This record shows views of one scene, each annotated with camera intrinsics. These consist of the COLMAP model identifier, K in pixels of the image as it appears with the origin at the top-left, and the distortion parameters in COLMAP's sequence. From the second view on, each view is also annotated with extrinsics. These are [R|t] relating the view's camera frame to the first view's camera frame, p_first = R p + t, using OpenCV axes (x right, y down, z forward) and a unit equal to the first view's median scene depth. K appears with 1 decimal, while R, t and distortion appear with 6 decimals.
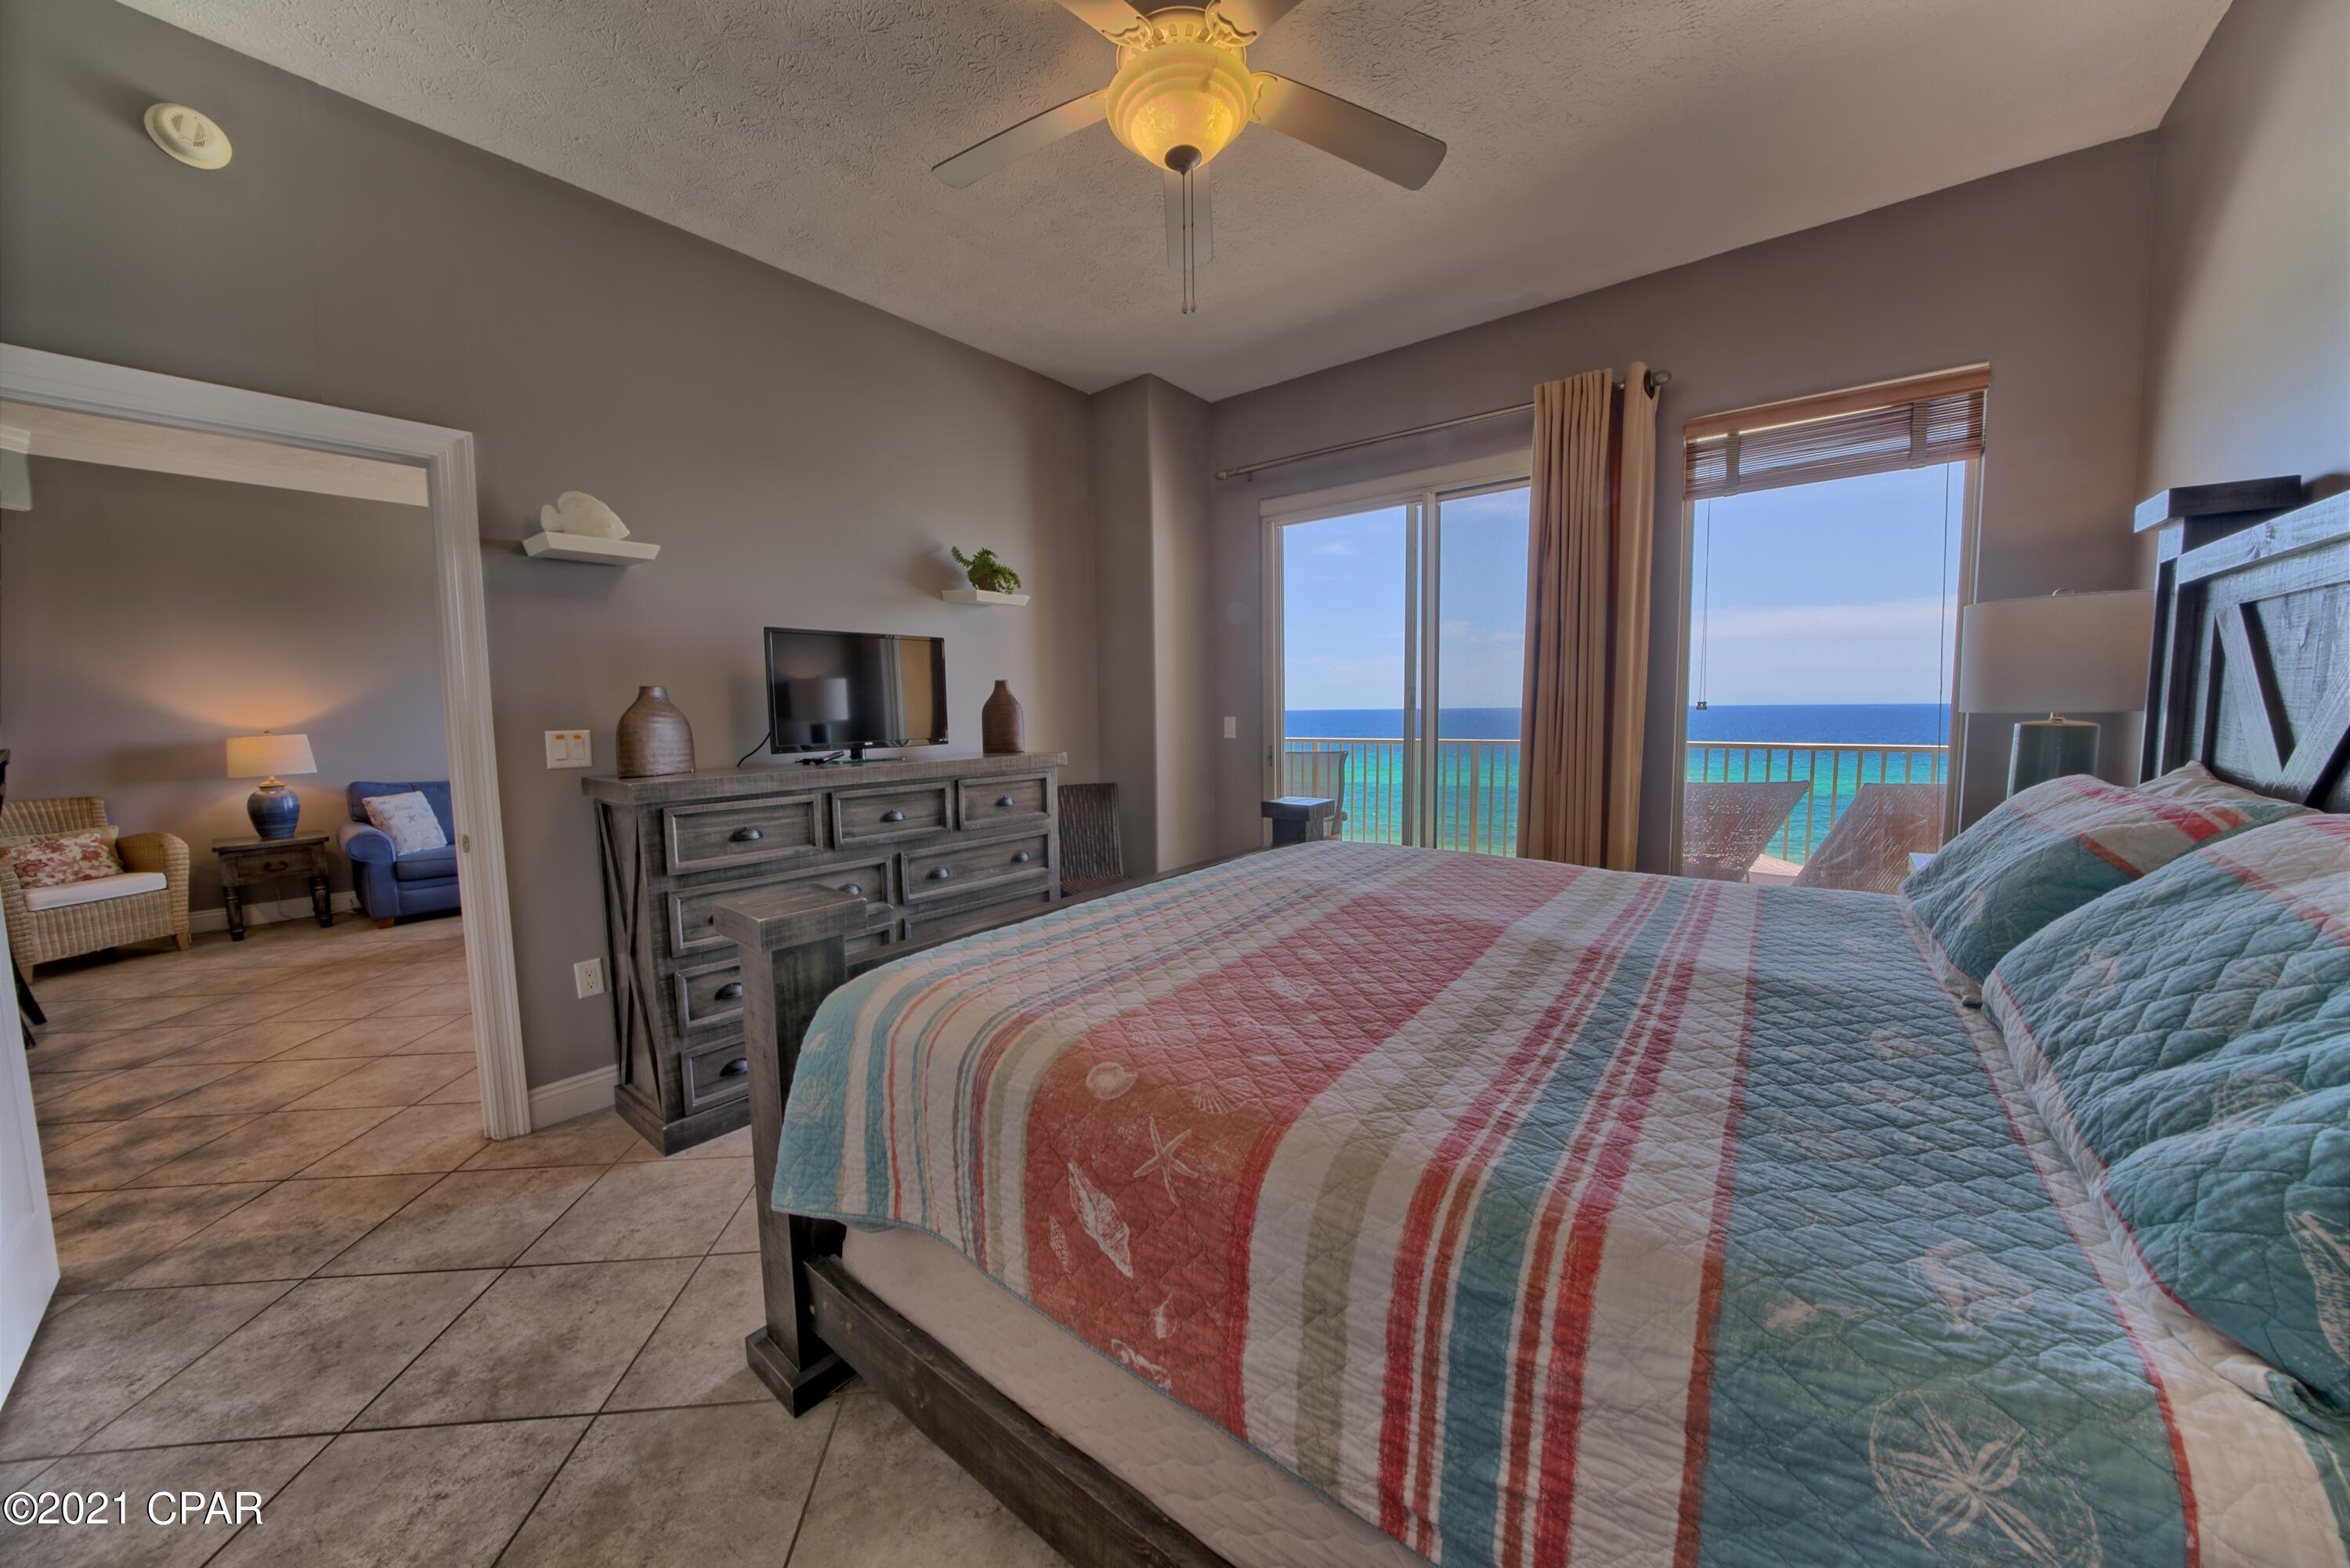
lens RADIAL K [[810.6, 0, 1171.6], [0, 810.6, 780.6], [0, 0, 1]] dist [-0.022497, 0.001272]
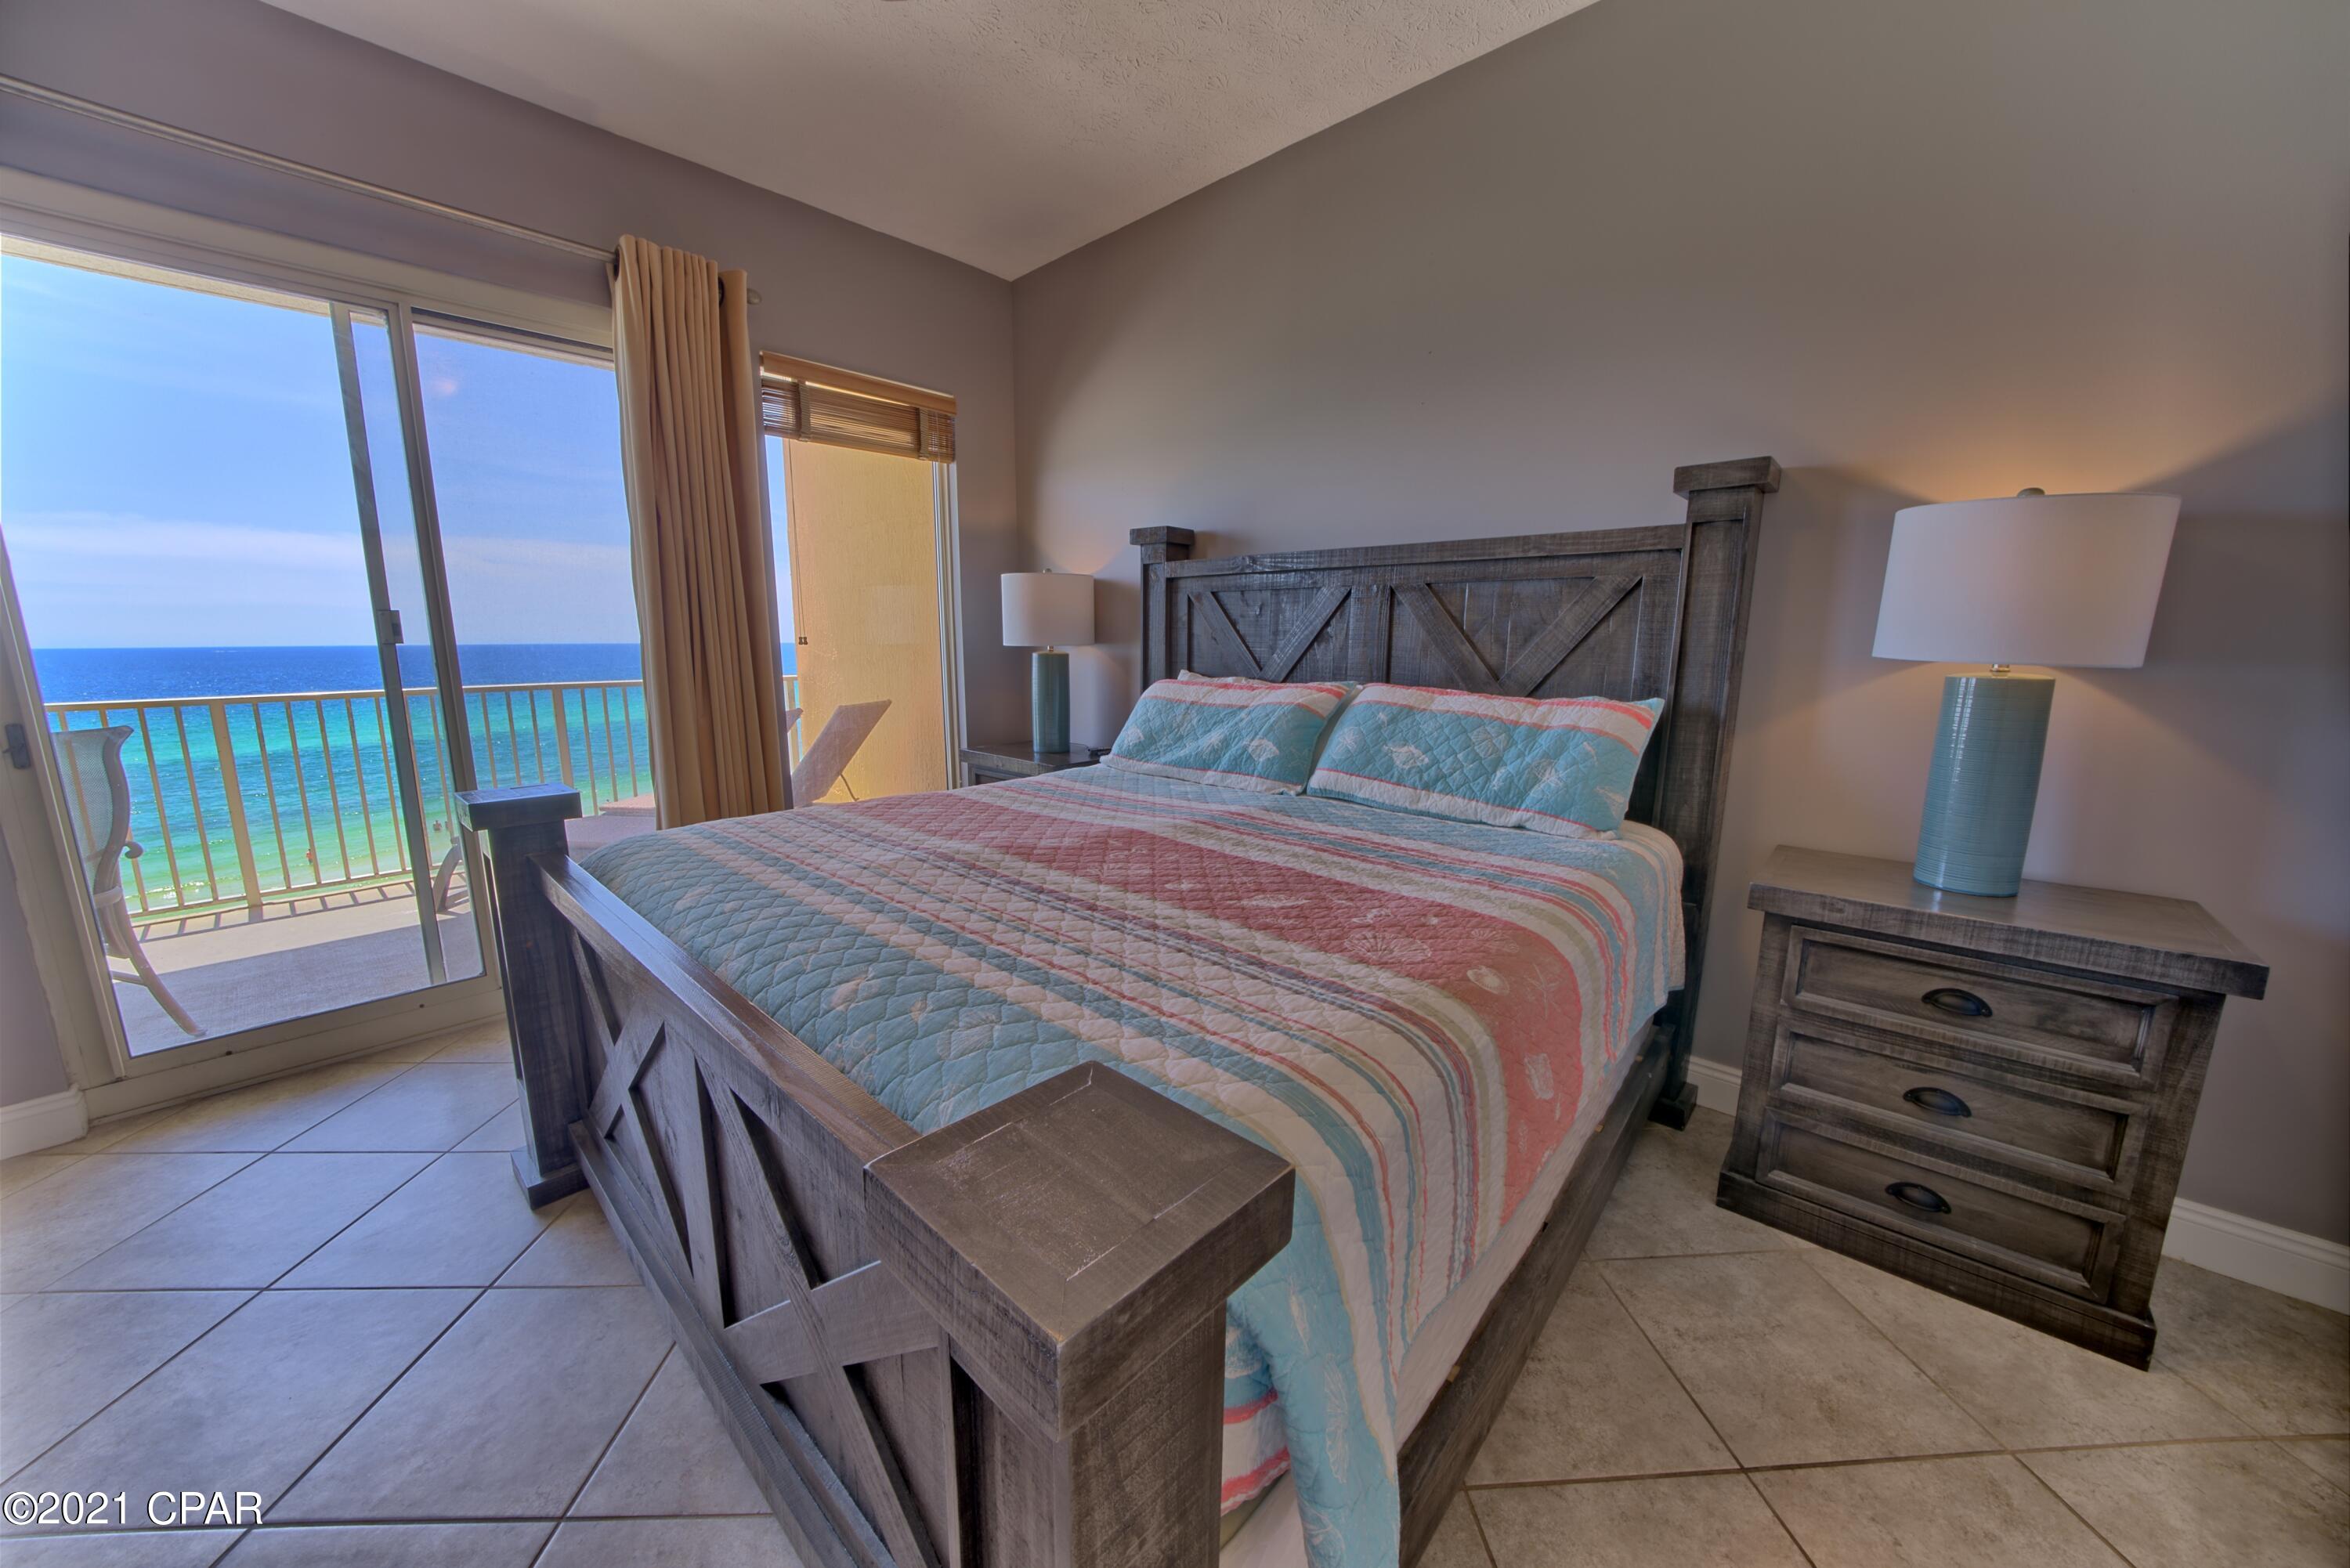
lens RADIAL K [[810.6, 0, 1171.6], [0, 810.6, 780.6], [0, 0, 1]] dist [-0.022497, 0.001272]
pose [[0.069753, -0.156114, 0.985273, -0.834209], [0.085722, 0.984963, 0.149996, -0.066339], [-0.993874, 0.073997, 0.082087, 0.973972]]
